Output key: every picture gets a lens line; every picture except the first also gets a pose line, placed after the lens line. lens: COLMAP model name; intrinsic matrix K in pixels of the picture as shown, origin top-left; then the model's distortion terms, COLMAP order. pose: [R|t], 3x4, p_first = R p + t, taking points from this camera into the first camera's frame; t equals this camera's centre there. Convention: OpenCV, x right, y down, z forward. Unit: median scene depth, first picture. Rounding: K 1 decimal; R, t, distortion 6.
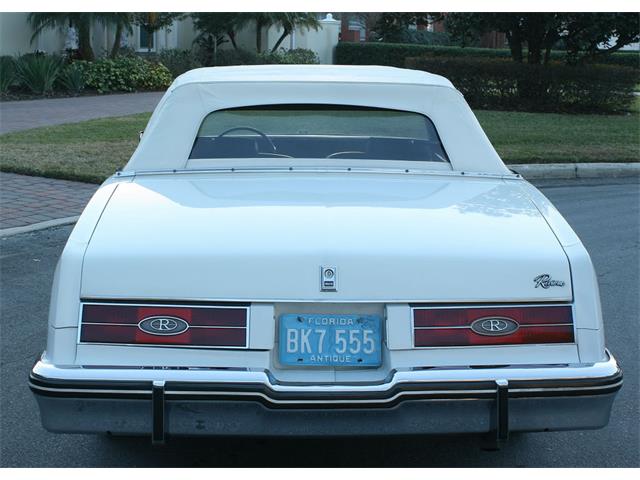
lens RADIAL K [[1004.4, 0, 321.7], [0, 1004.4, 224.0], [0, 0, 1]] dist [-0.055864, 0.000000]
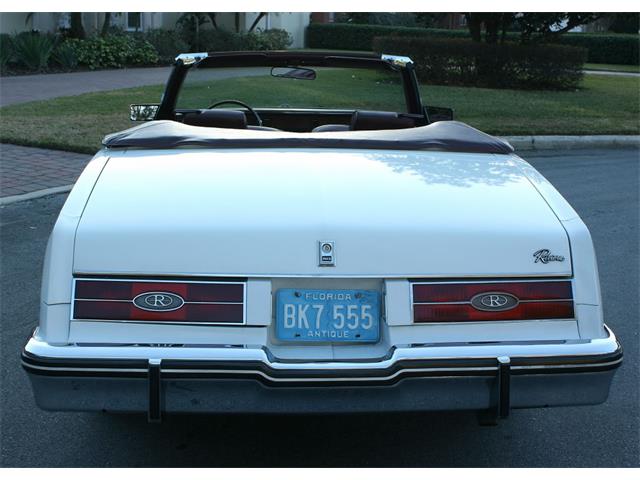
lens RADIAL K [[894.5, 0, 308.7], [0, 894.5, 268.8], [0, 0, 1]] dist [-0.061164, 0.000000]
pose [[0.999837, 0.000164, 0.018049, -0.026111], [-0.001763, 0.996067, 0.088587, -0.008002], [-0.017963, -0.088605, 0.995905, 0.127466]]
